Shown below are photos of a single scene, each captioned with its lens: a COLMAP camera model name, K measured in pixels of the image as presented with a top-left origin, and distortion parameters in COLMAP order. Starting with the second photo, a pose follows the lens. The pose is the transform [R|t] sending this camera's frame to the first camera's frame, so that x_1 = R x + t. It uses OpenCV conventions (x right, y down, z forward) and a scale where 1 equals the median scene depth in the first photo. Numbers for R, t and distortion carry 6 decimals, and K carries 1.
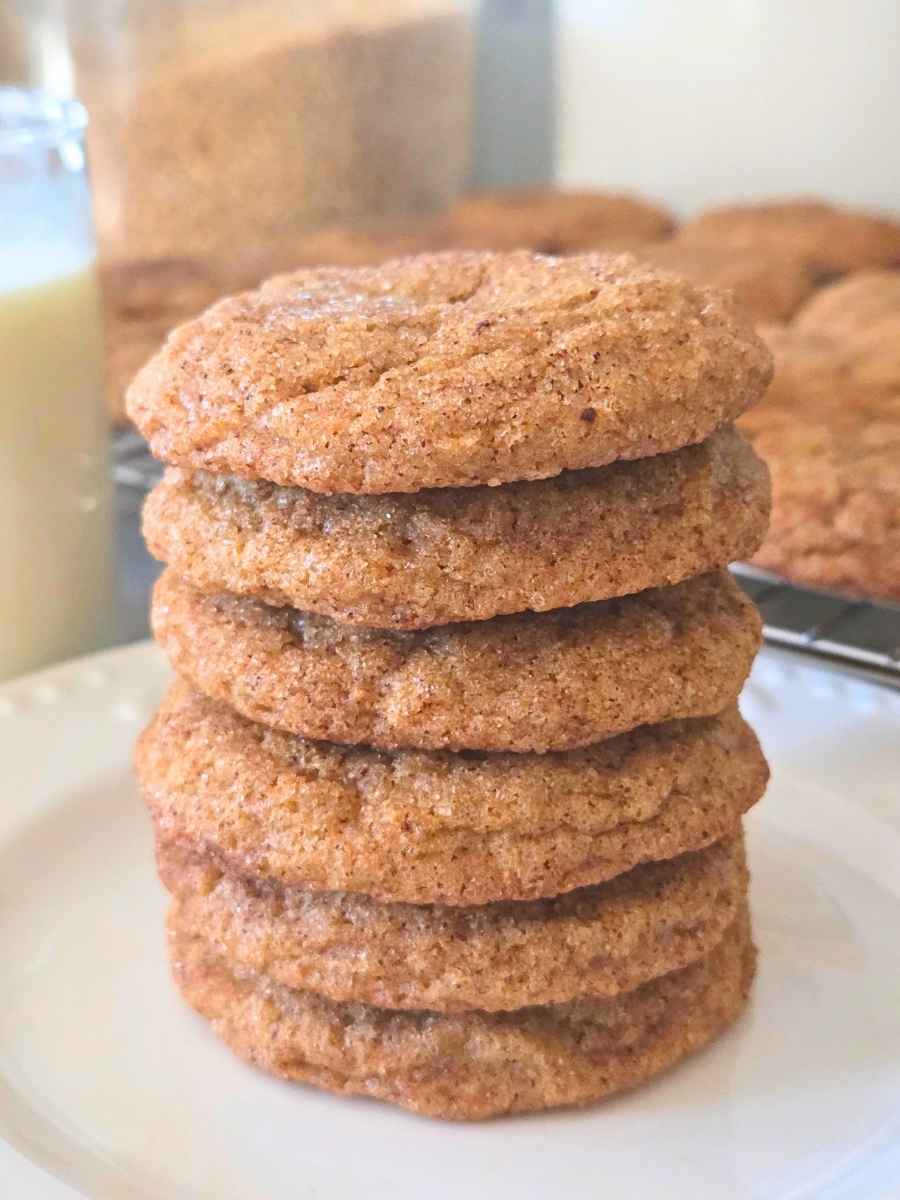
lens RADIAL K [[1785.7, 0, 450.0], [0, 1785.7, 600.0], [0, 0, 1]] dist [0.016592, -0.070061]
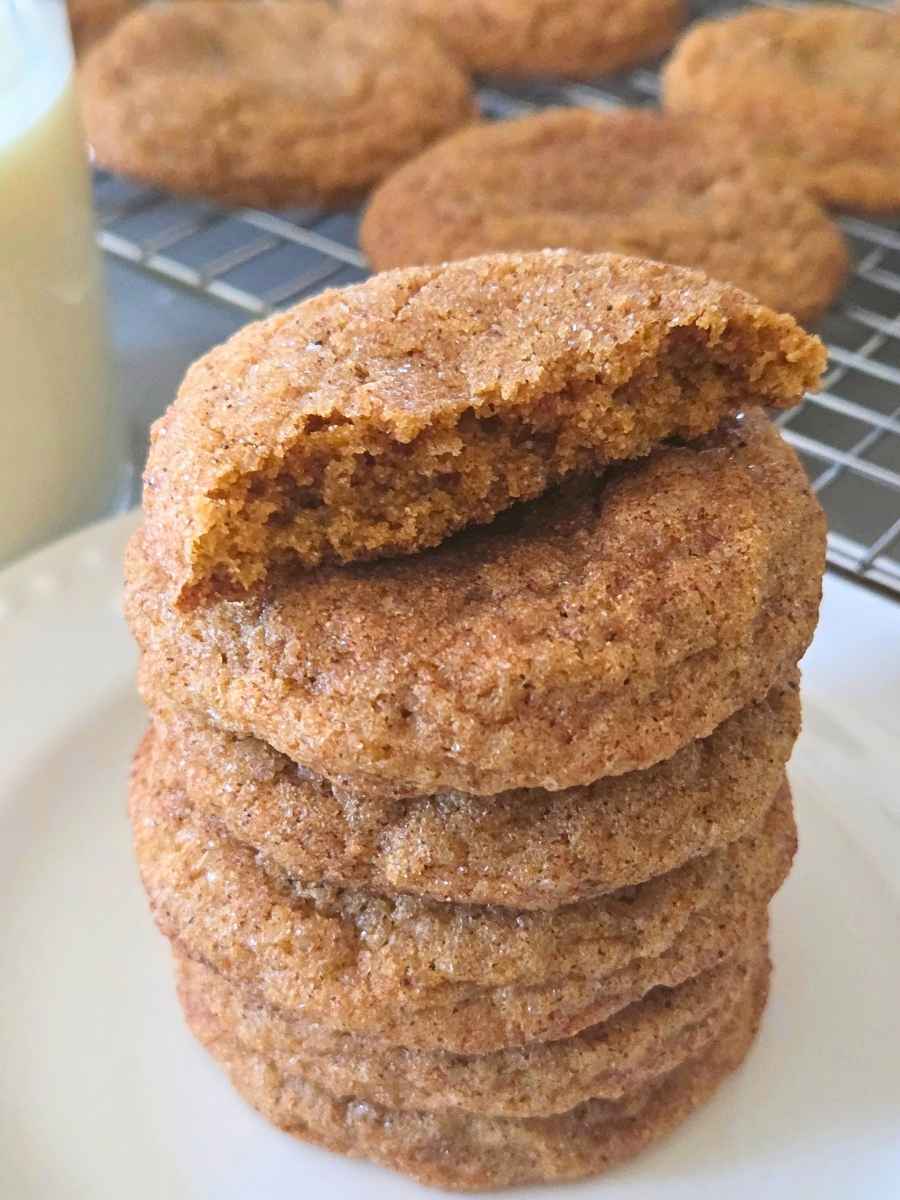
lens RADIAL K [[1785.7, 0, 450.0], [0, 1785.7, 600.0], [0, 0, 1]] dist [0.016592, -0.070061]
pose [[0.999433, 0.022247, -0.025281, 0.018593], [-0.012076, 0.937560, 0.347613, -0.391424], [0.031436, -0.347110, 0.937297, 0.172858]]
